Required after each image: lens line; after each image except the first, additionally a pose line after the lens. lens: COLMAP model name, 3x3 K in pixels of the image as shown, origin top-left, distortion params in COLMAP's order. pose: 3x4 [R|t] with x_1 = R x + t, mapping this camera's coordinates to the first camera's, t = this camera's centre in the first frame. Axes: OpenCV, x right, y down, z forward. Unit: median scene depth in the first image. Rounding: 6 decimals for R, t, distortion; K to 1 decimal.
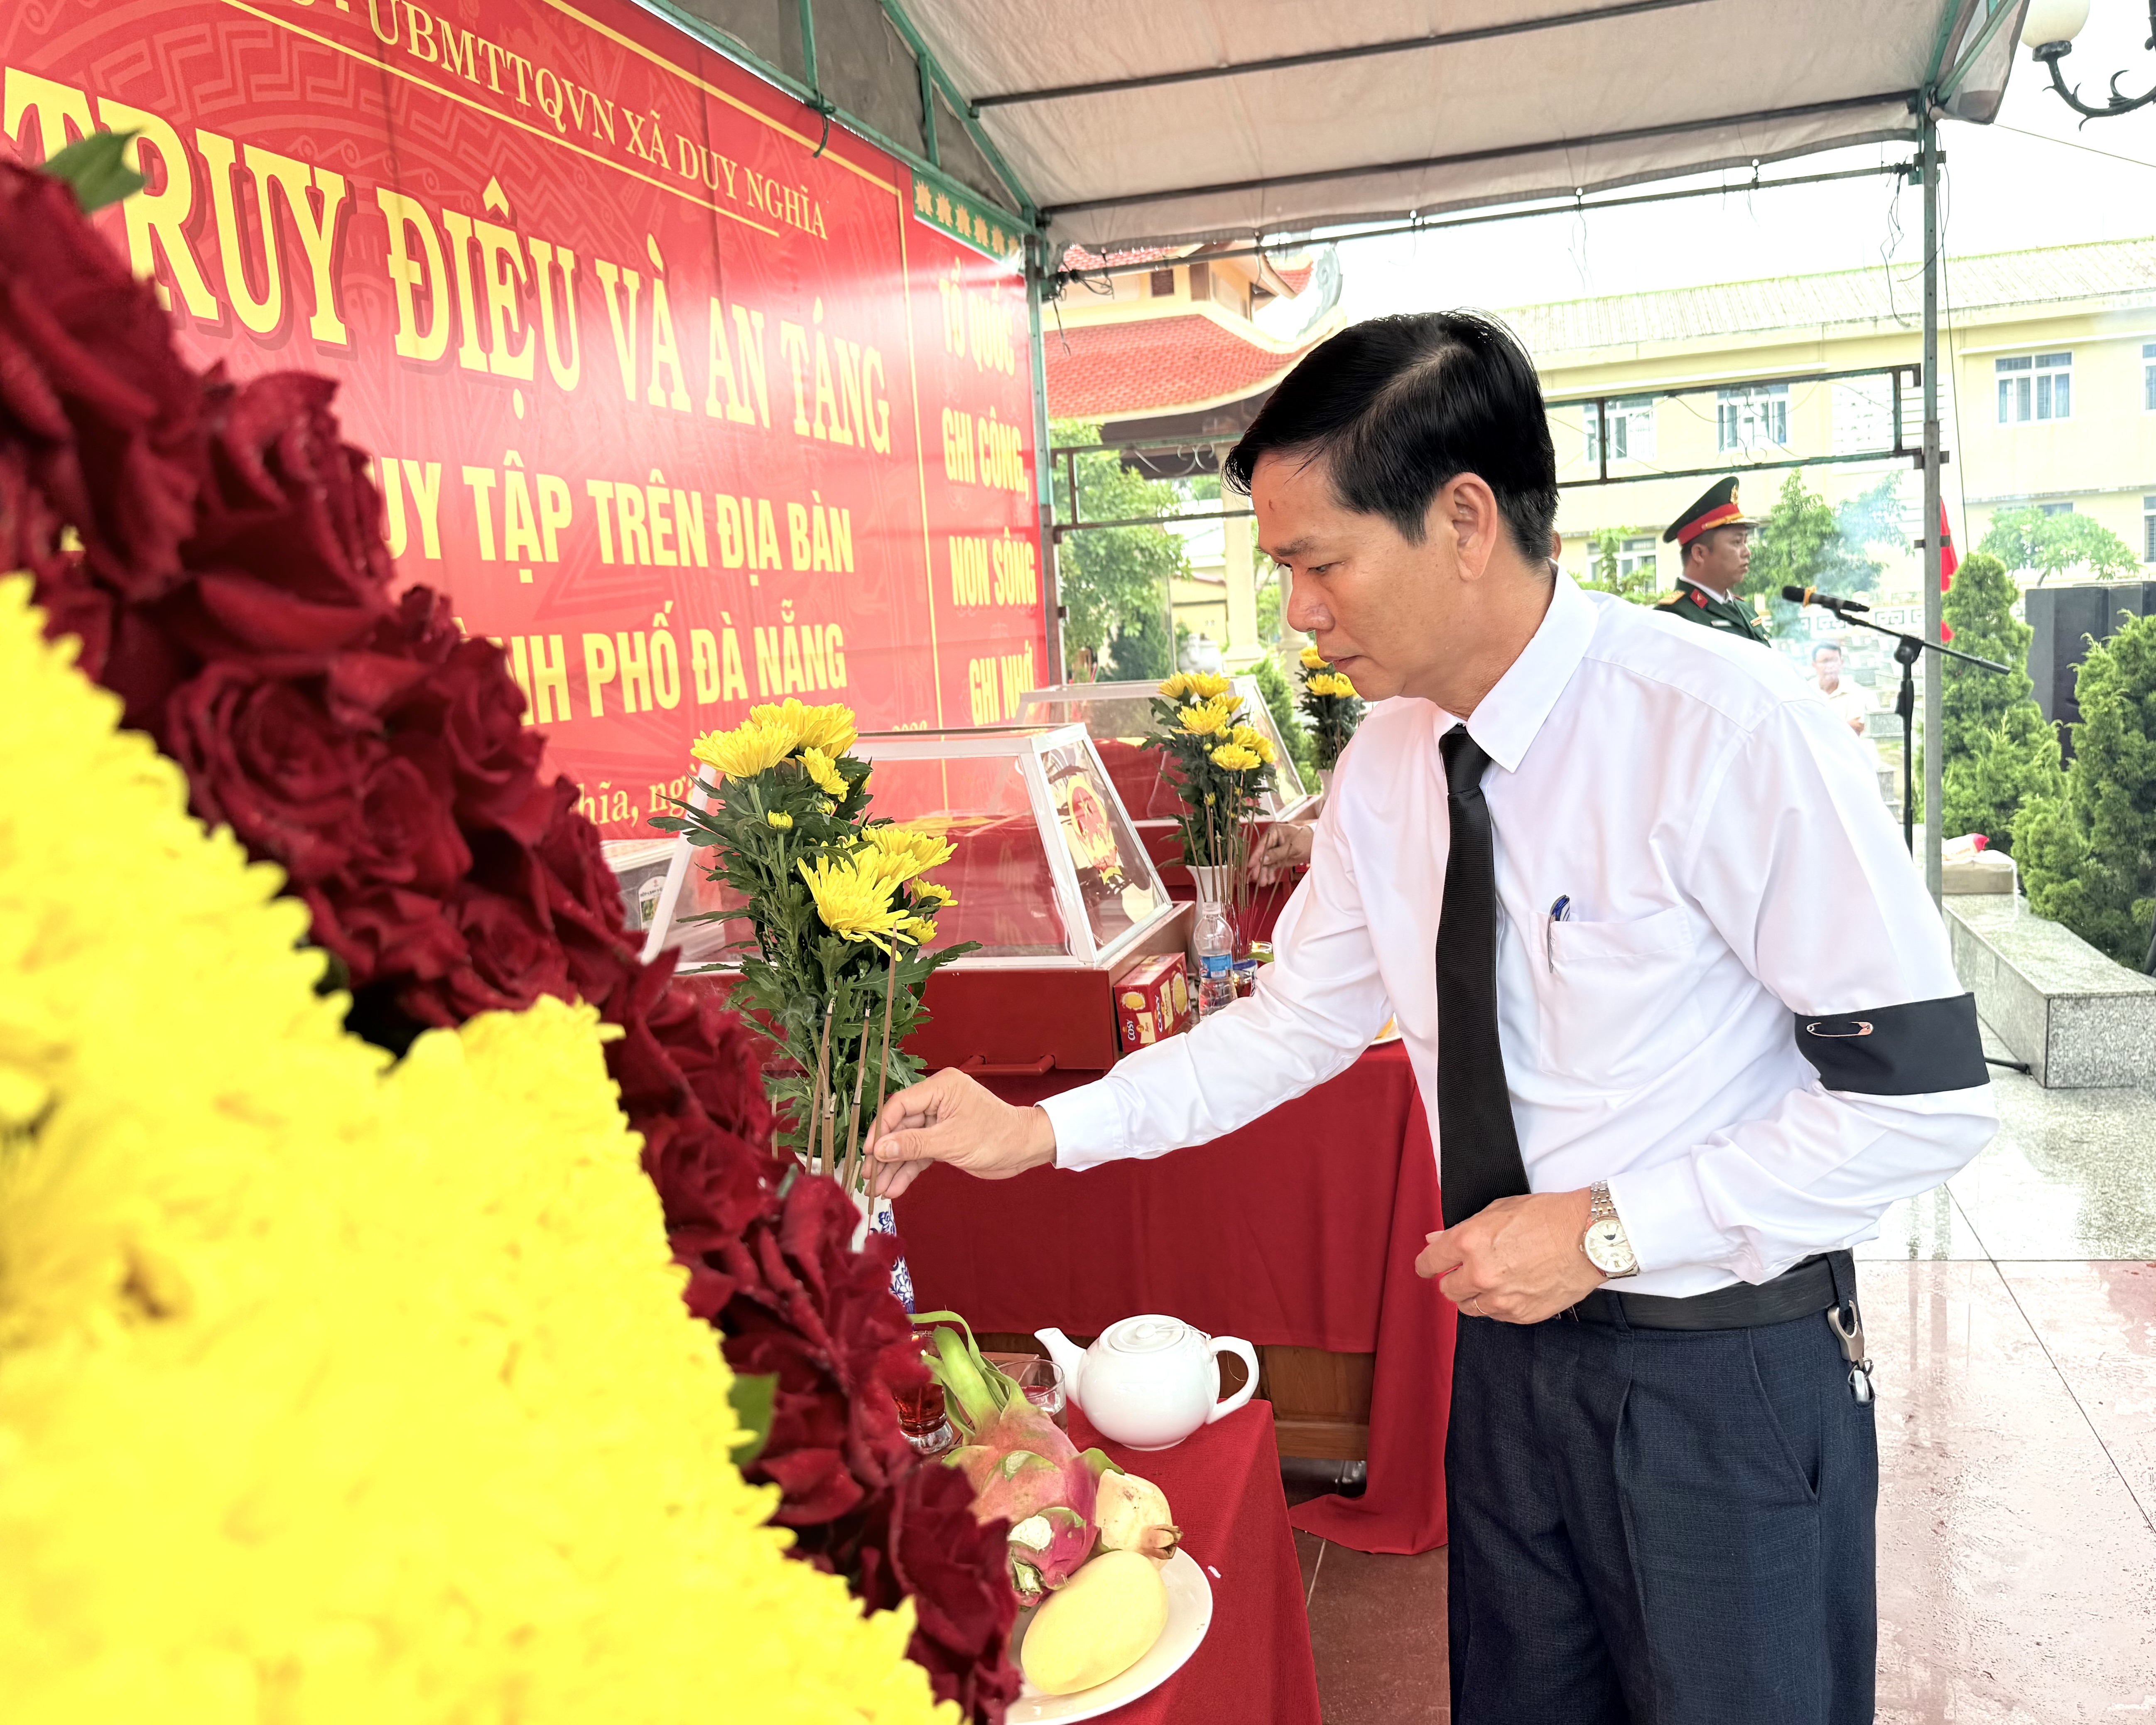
lens RADIAL K [[1659.4, 0, 1077.9], [0, 1659.4, 864.1], [0, 0, 1]] dist [-0.063576, -0.002392]
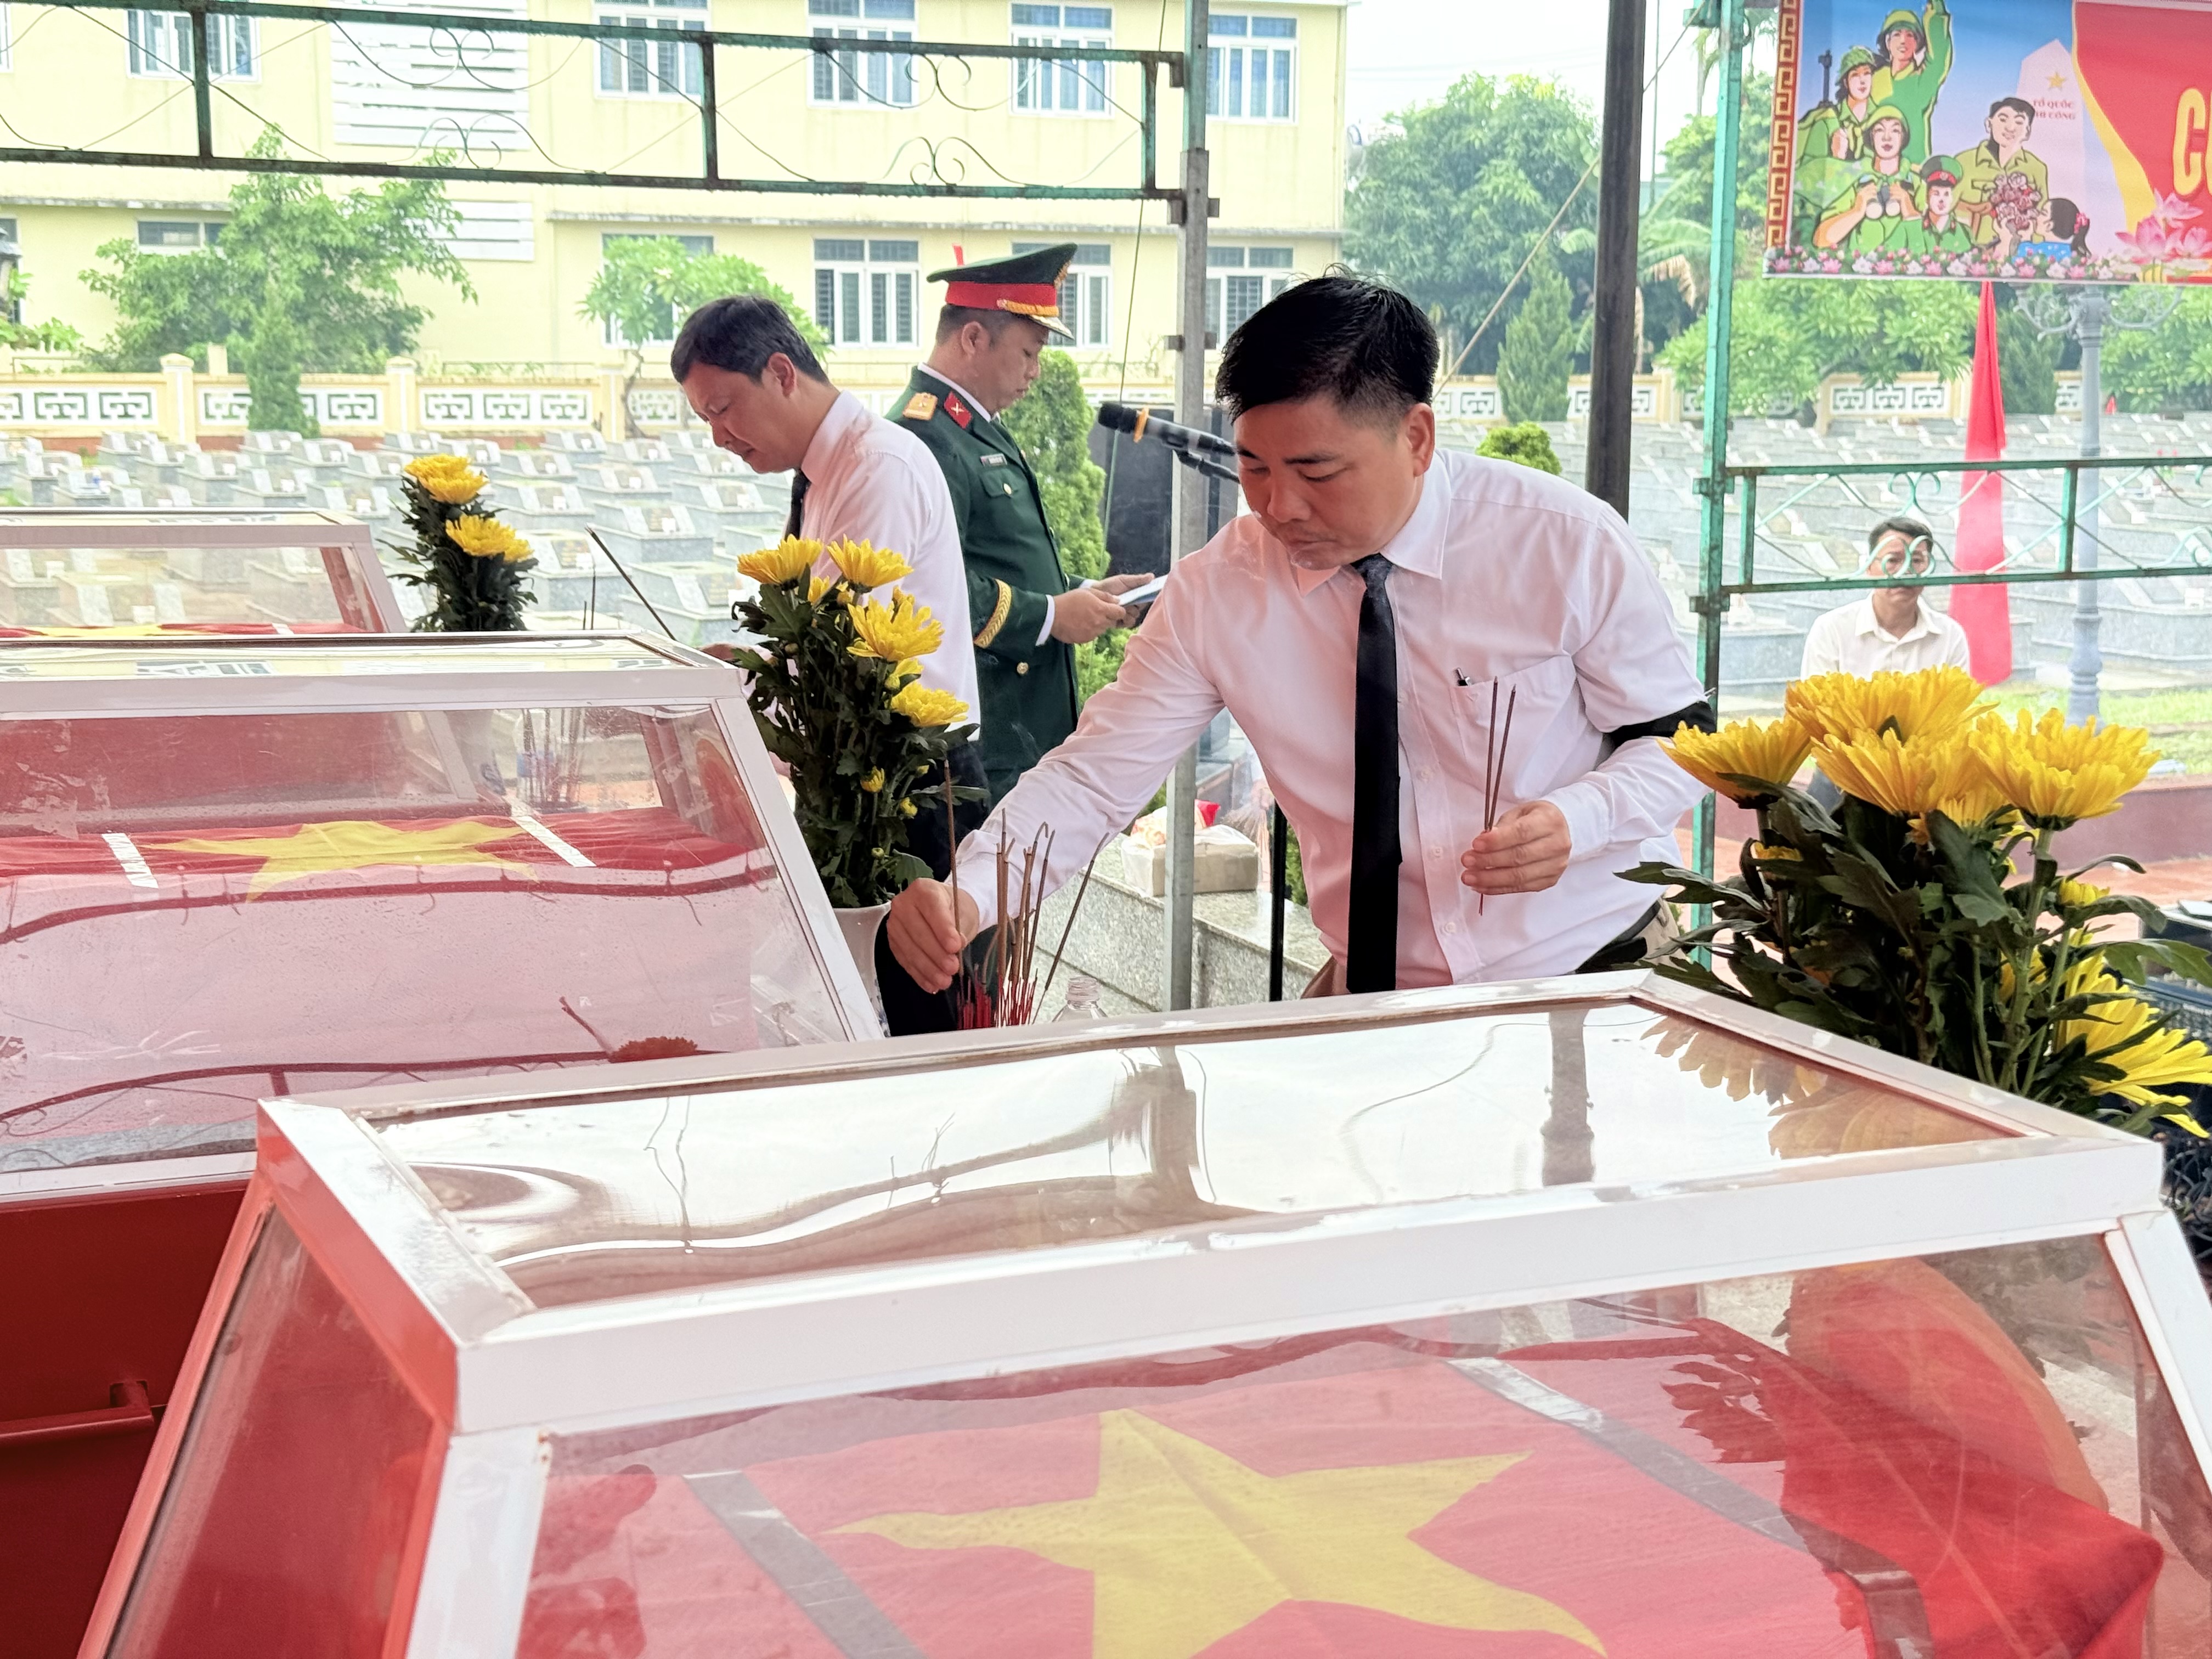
lens RADIAL K [[3069.8, 0, 1107.0], [0, 3069.8, 833.3], [0, 0, 1]] dist [0.067284, 0.000000]
pose [[0.753456, -0.017786, 0.657258, -0.276155], [0.017653, 0.999821, 0.006819, -0.014564], [-0.657261, 0.006464, 0.753635, 0.113743]]
